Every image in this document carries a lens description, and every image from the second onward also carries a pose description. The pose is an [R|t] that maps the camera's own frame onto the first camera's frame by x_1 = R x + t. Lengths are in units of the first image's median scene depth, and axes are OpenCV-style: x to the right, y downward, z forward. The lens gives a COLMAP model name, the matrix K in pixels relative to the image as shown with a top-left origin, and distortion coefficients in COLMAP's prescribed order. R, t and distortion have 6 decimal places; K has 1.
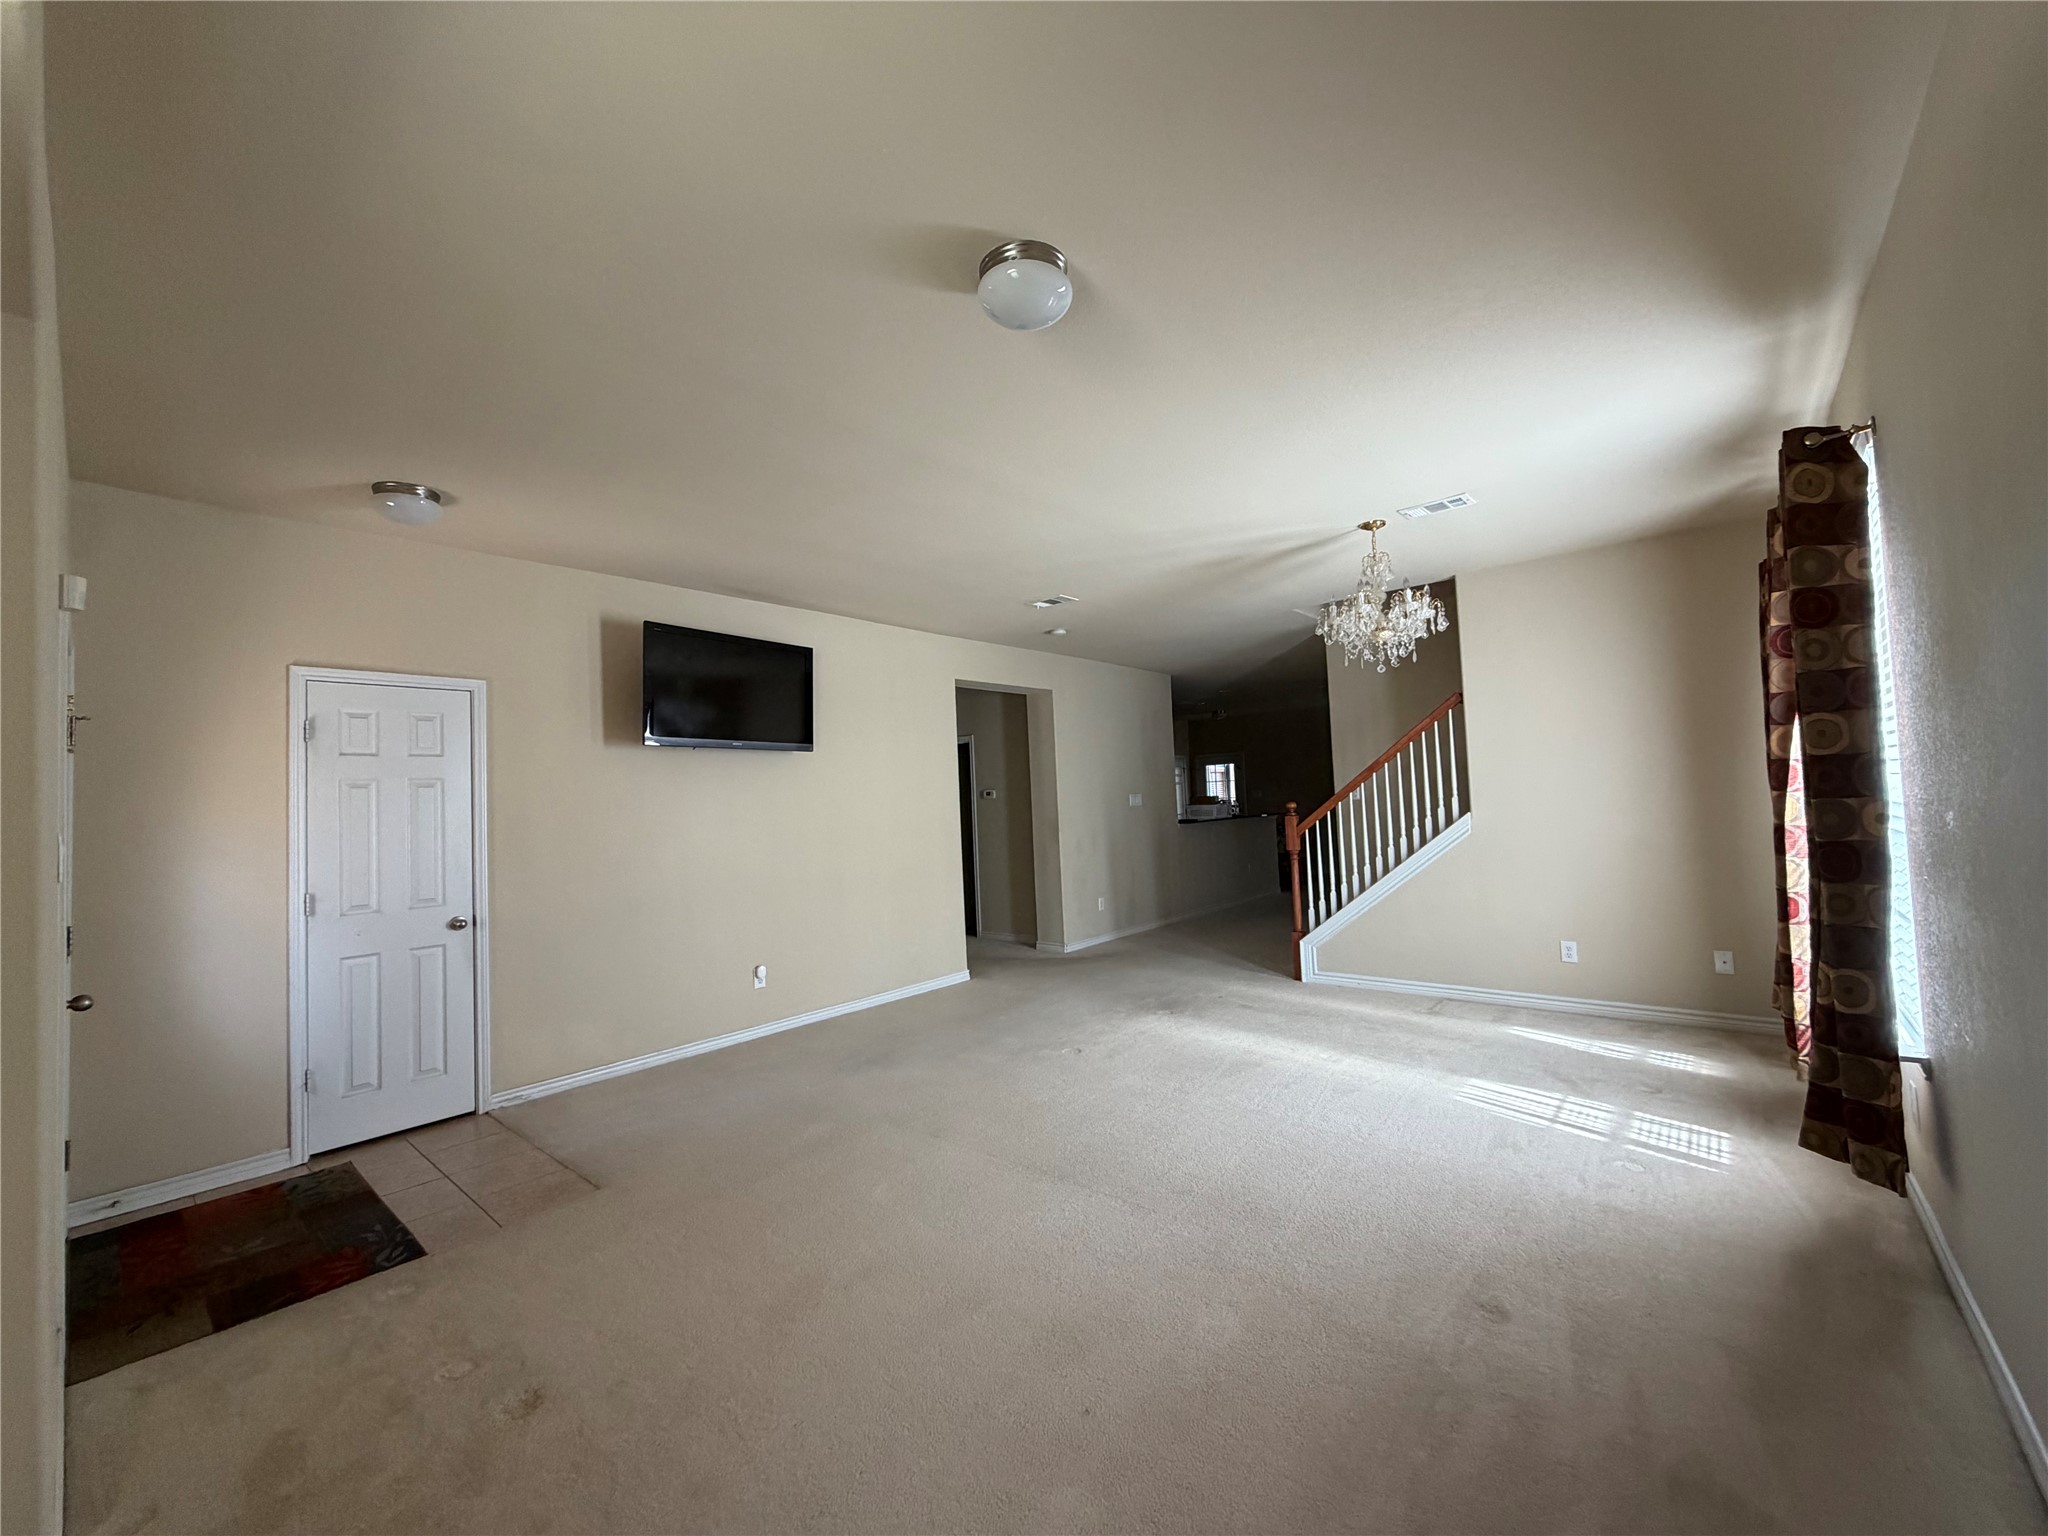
lens RADIAL K [[812.3, 0, 1015.3], [0, 812.3, 763.6], [0, 0, 1]] dist [-0.000457, 0.000389]
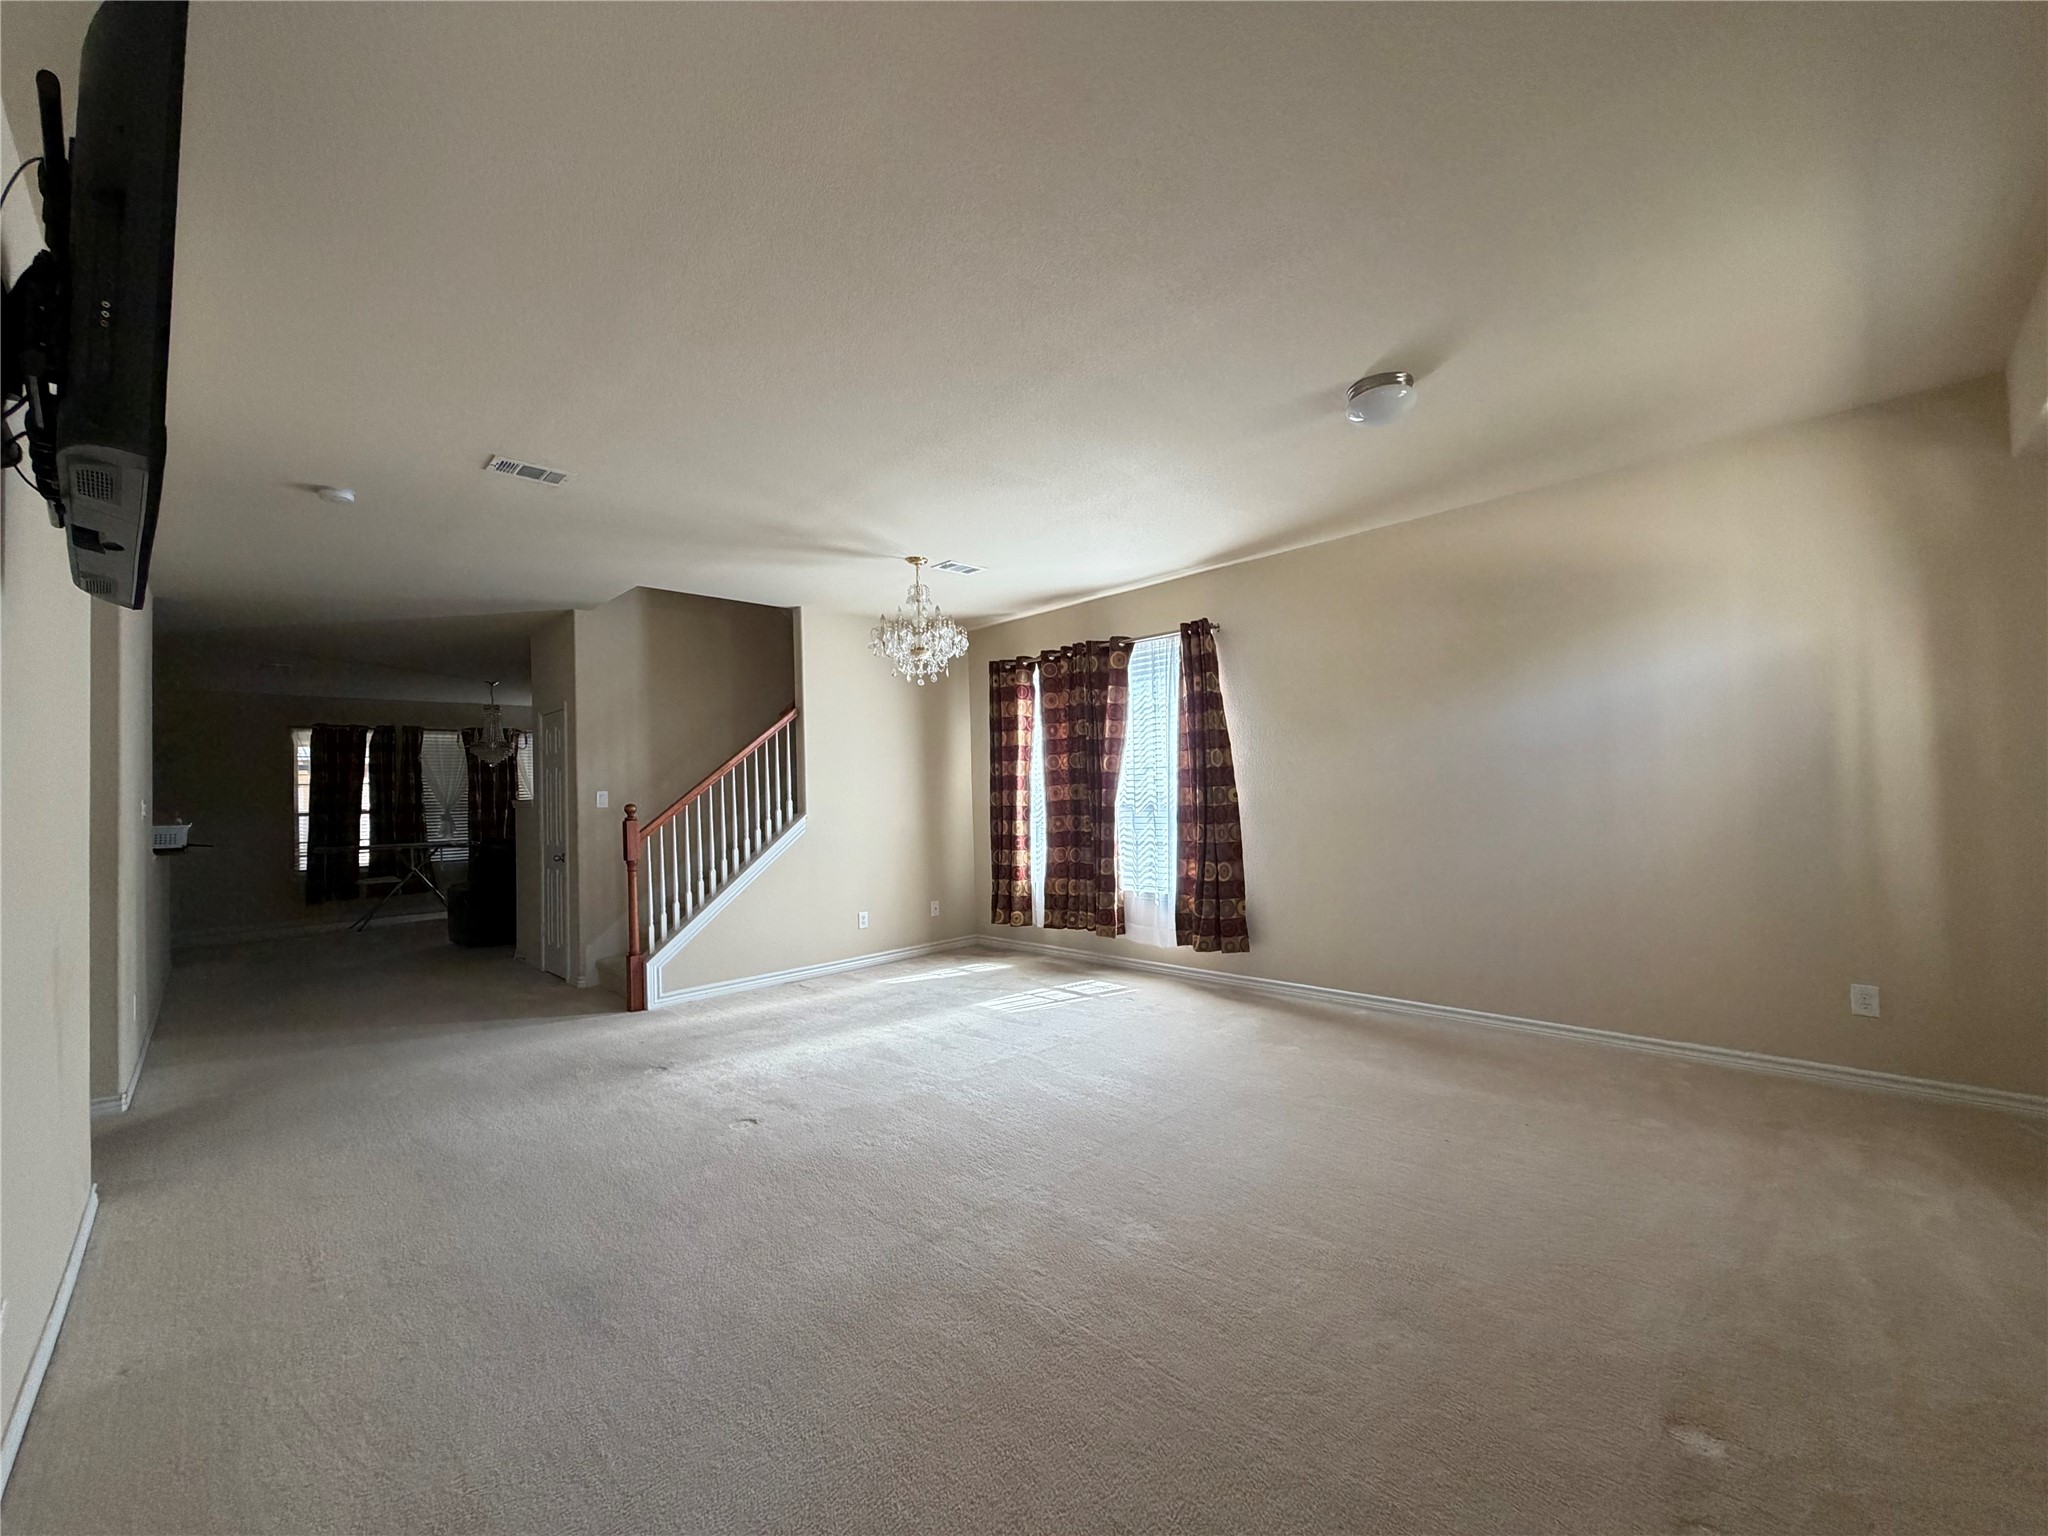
lens RADIAL K [[812.3, 0, 1015.3], [0, 812.3, 782.8], [0, 0, 1]] dist [-0.000457, 0.000389]
pose [[0.090483, 0.057980, 0.994209, -0.558054], [-0.019477, 0.998216, -0.056441, 0.073571], [-0.995708, -0.014257, 0.091451, 0.596918]]
